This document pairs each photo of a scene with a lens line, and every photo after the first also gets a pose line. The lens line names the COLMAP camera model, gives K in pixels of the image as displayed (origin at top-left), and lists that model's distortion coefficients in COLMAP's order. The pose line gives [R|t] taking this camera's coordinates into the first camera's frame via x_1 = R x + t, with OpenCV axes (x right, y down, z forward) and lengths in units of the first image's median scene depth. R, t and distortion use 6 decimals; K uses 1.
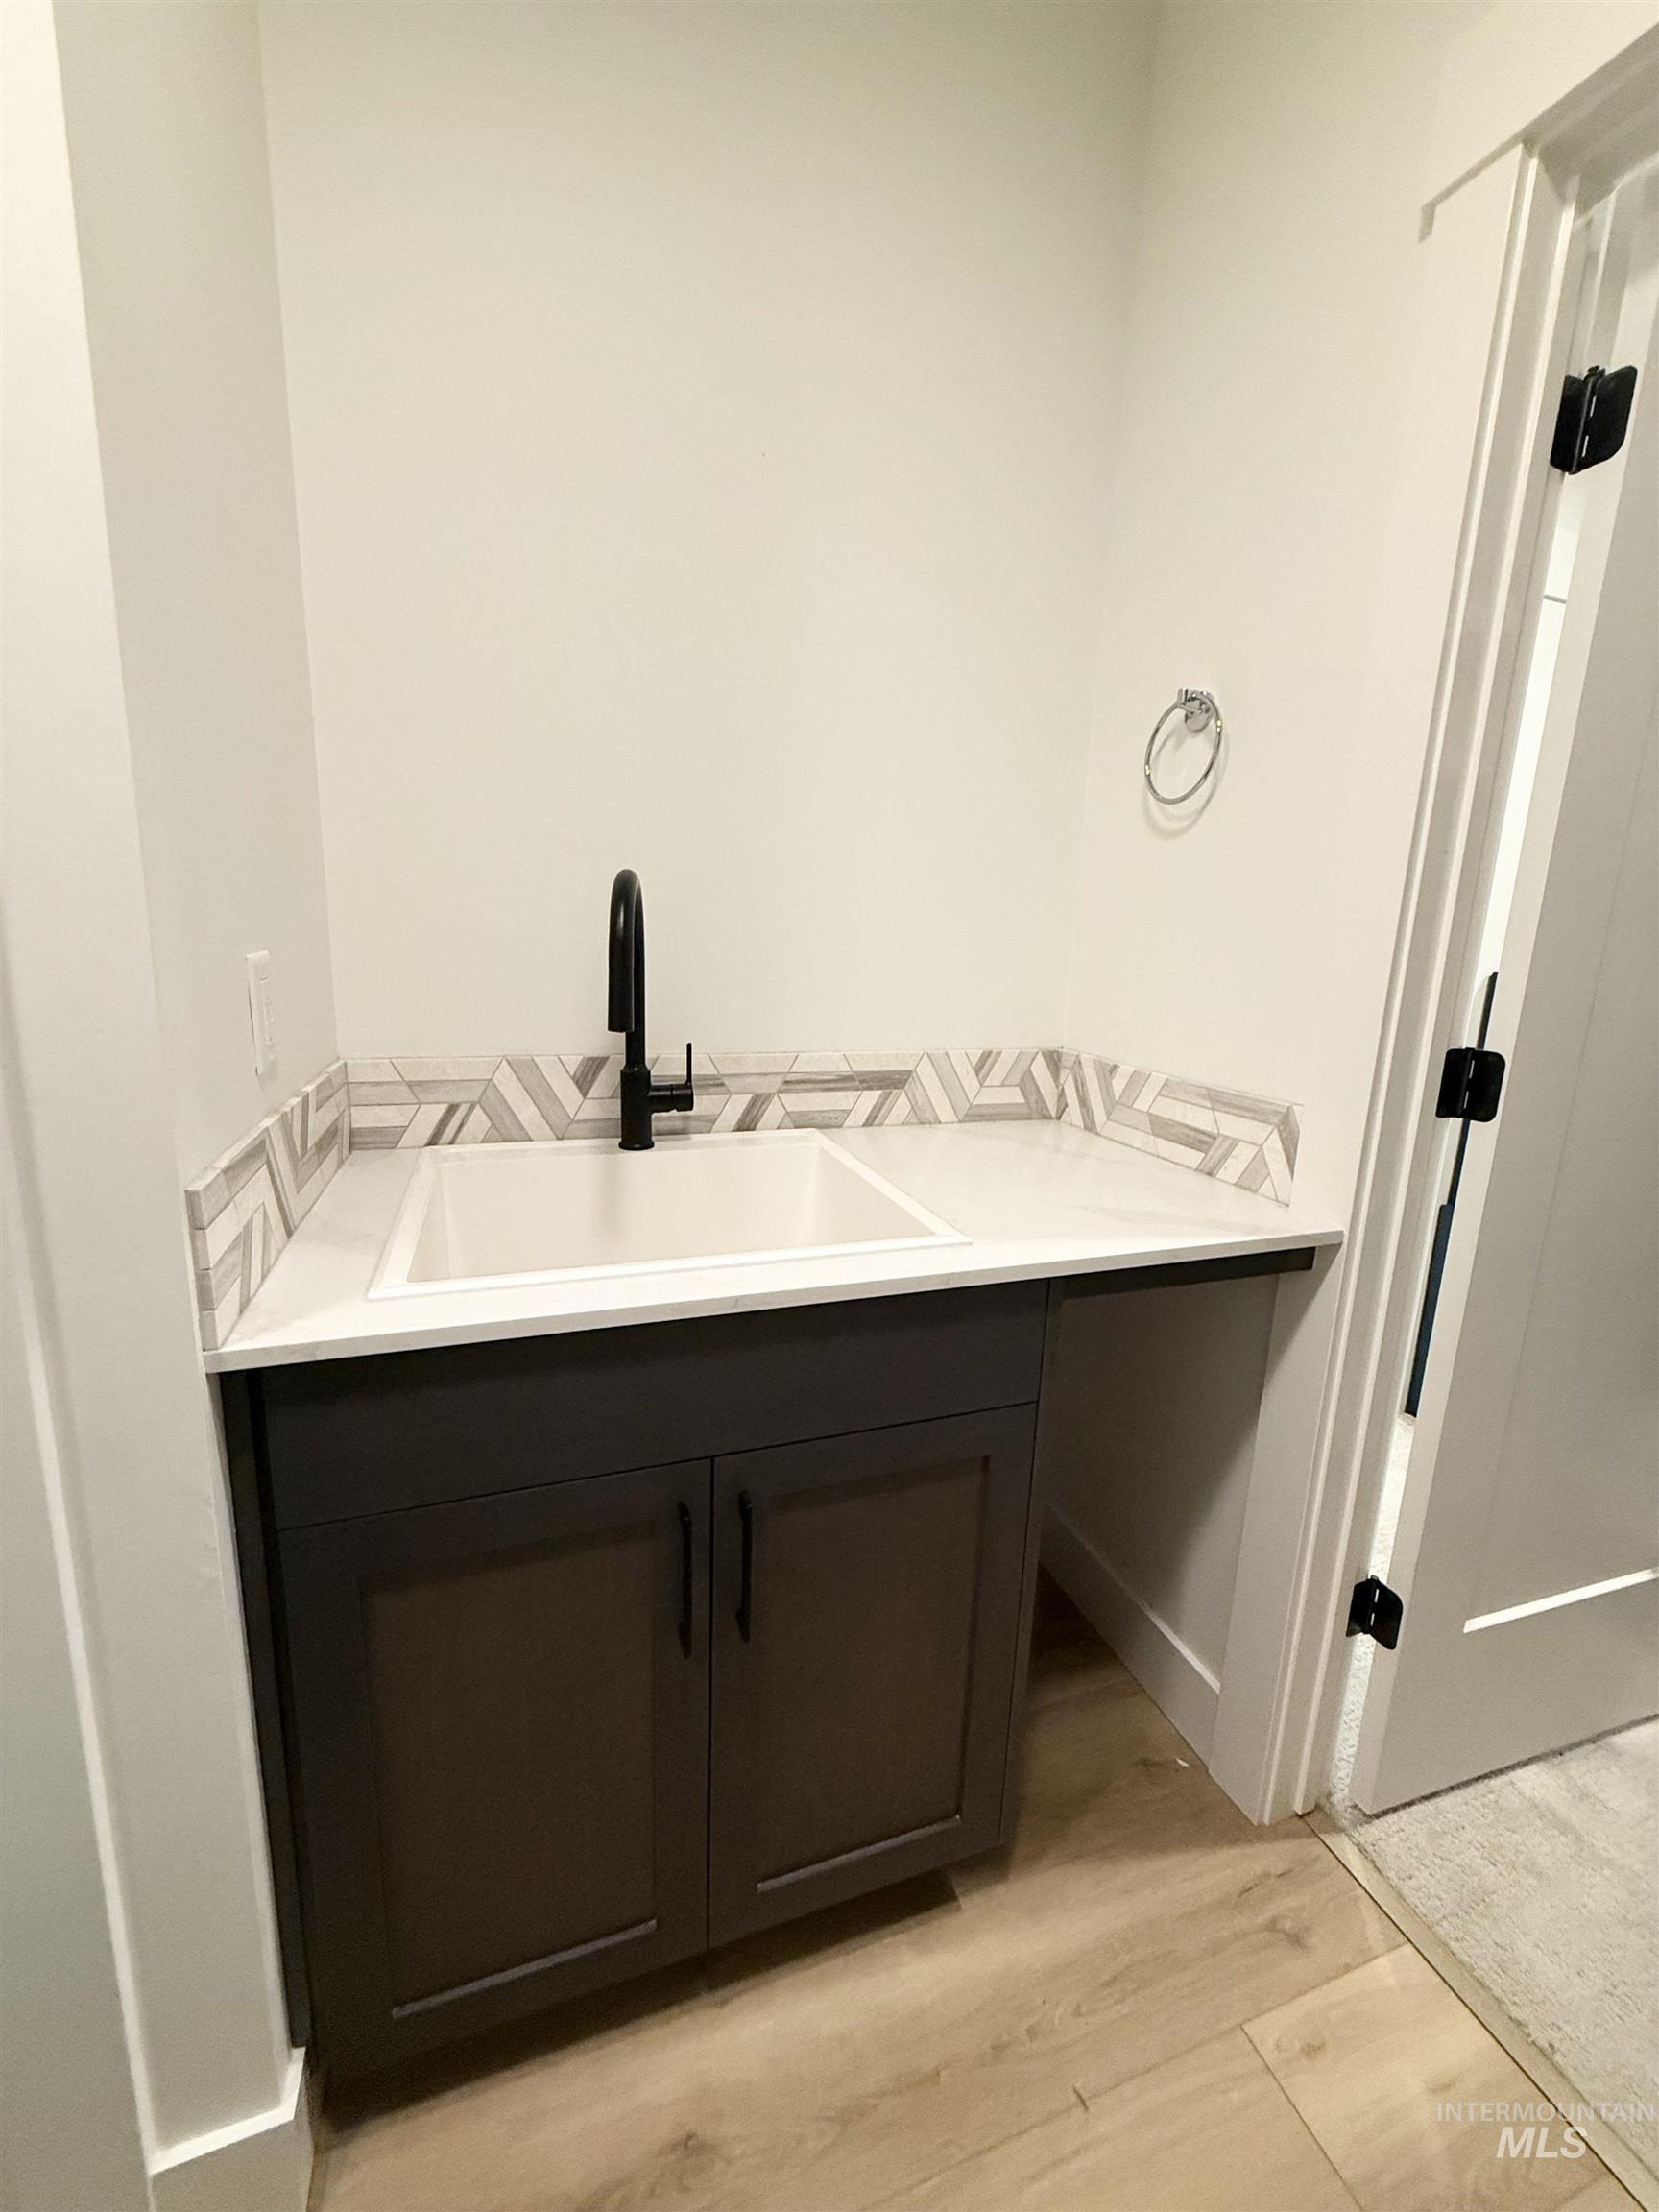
lens RADIAL K [[879.1, 0, 824.5], [0, 879.1, 1101.3], [0, 0, 1]] dist [-0.000442, -0.000076]
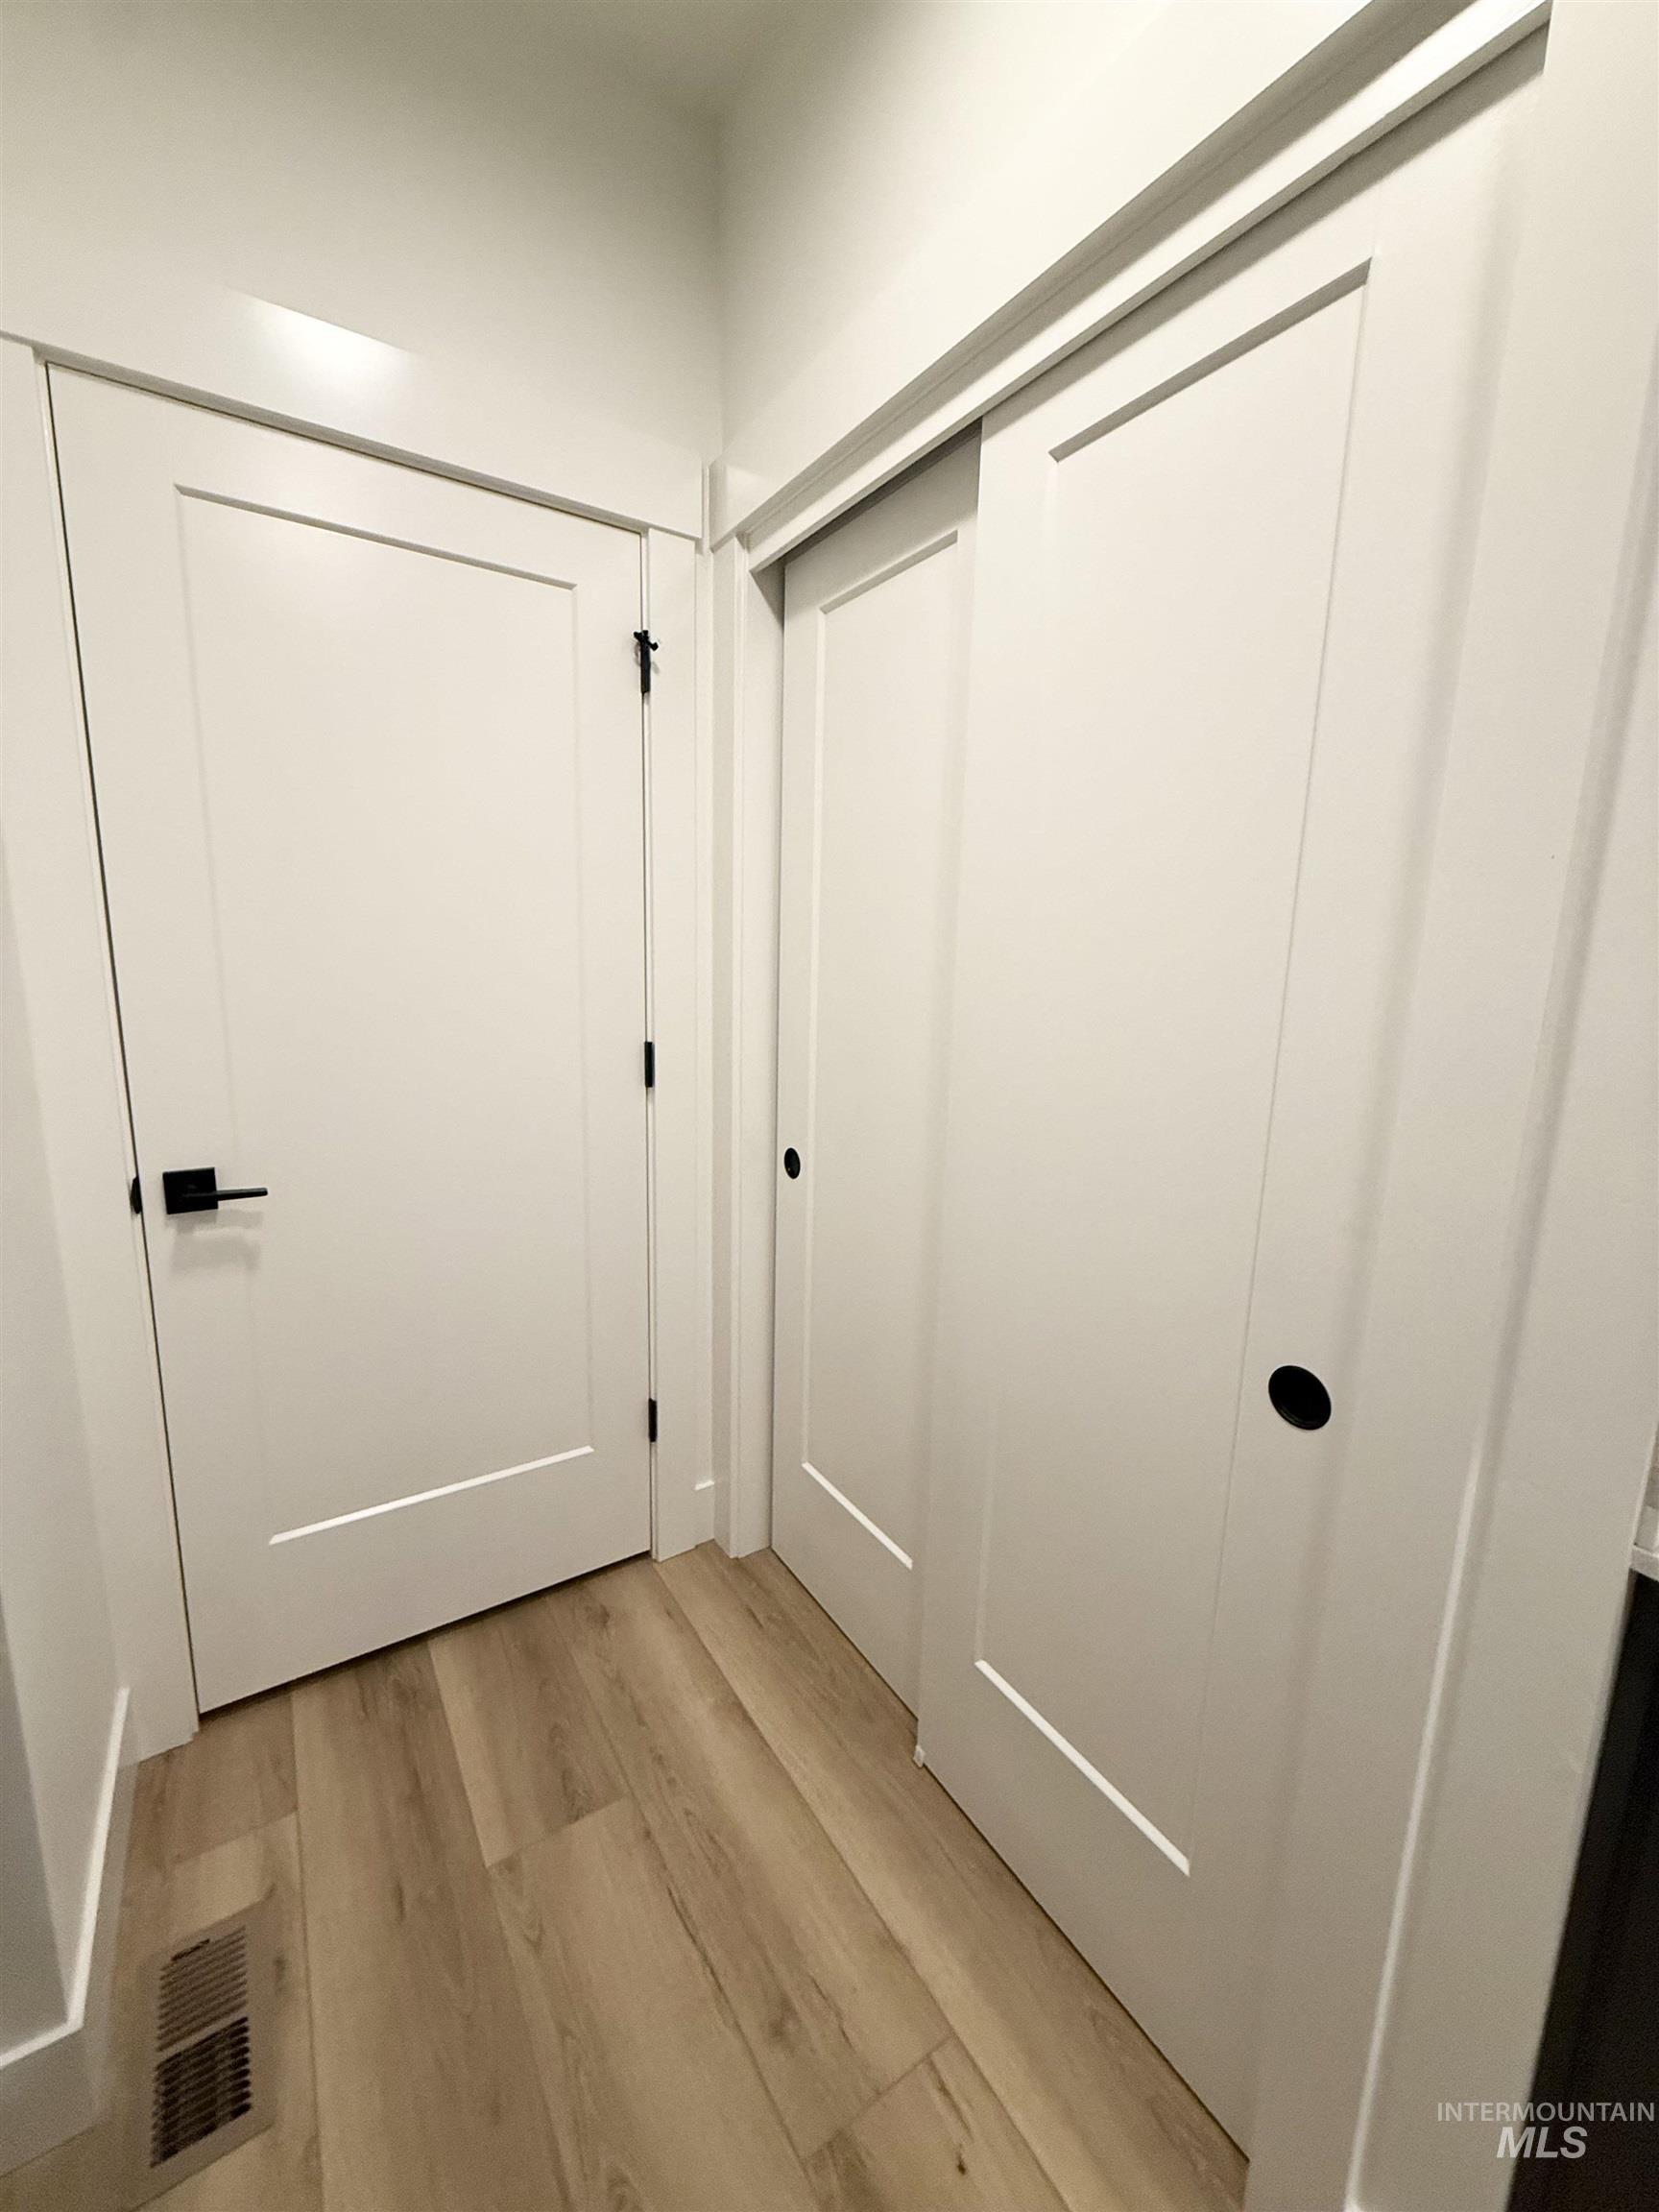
lens RADIAL K [[879.1, 0, 831.2], [0, 879.1, 1104.9], [0, 0, 1]] dist [-0.000442, -0.000076]
pose [[0.241331, 0.138492, -0.960510, 1.463748], [-0.204489, 0.974799, 0.089173, -0.144186], [0.948654, 0.174893, 0.263569, 0.686379]]
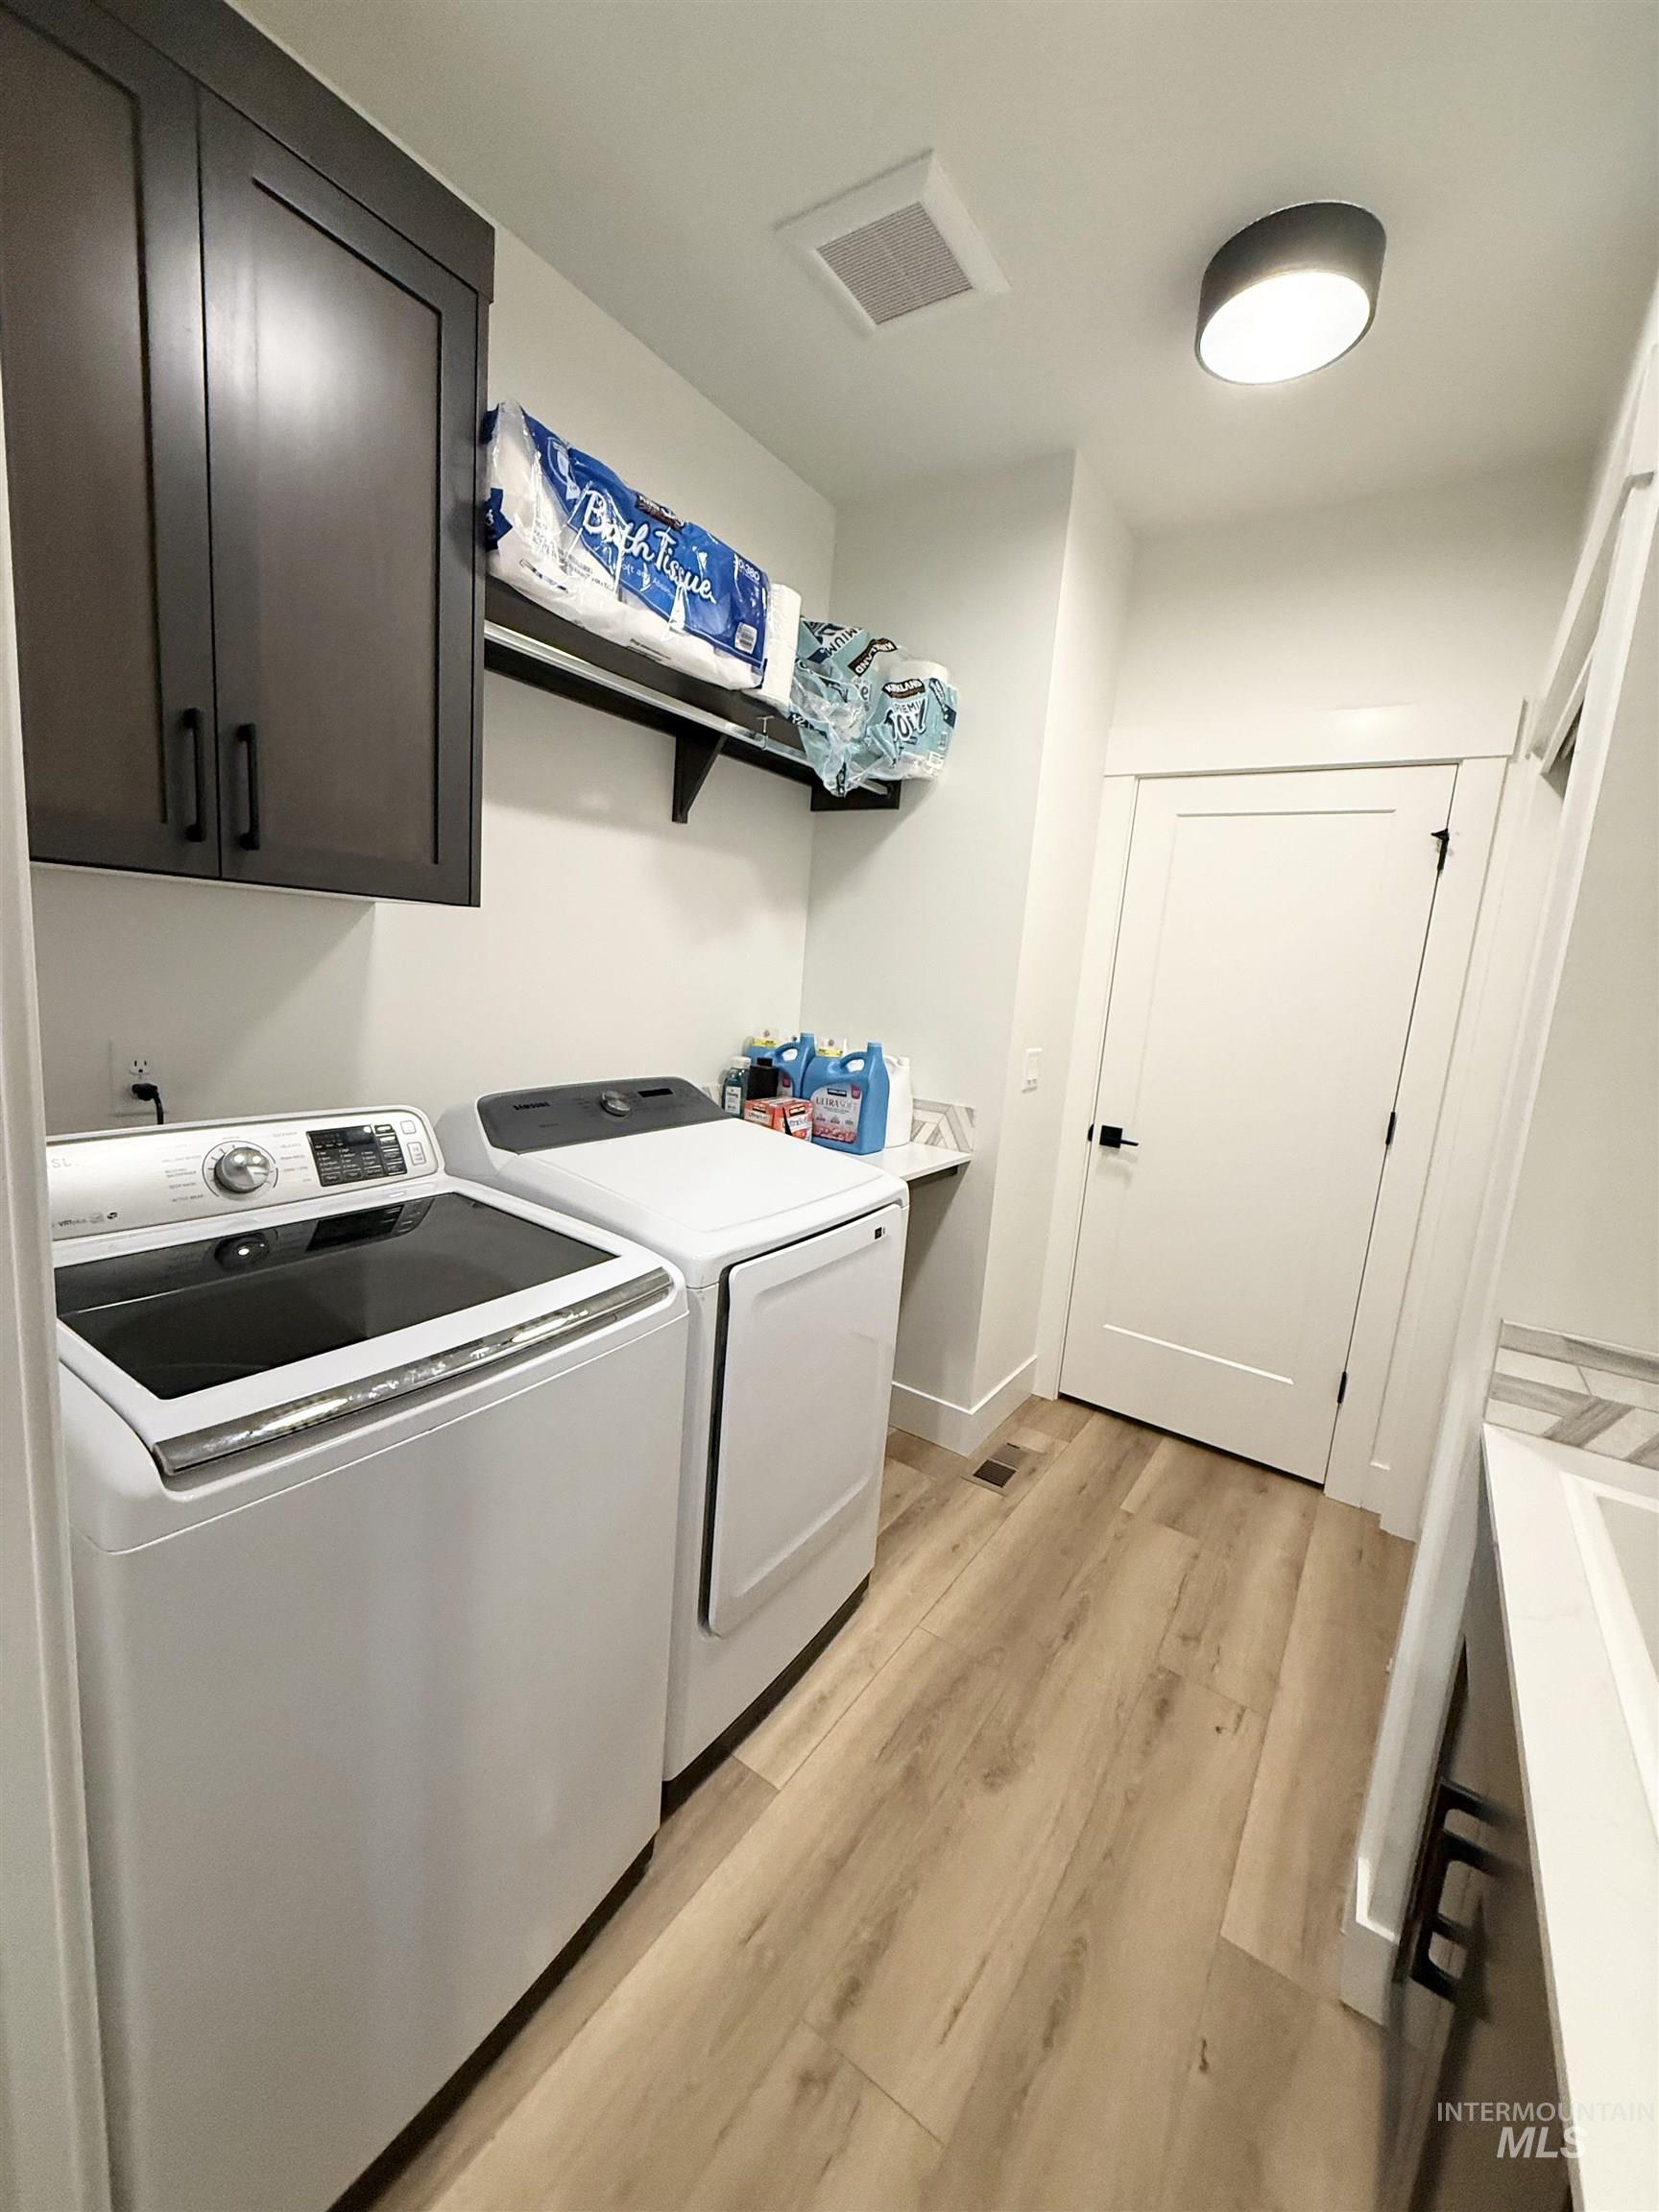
lens RADIAL K [[879.1, 0, 827.3], [0, 879.1, 1103.0], [0, 0, 1]] dist [-0.000442, -0.000076]
pose [[-0.799315, -0.005255, -0.600890, 2.345520], [-0.222861, 0.931242, 0.288309, -0.396630], [0.558058, 0.364364, -0.745526, 1.657999]]
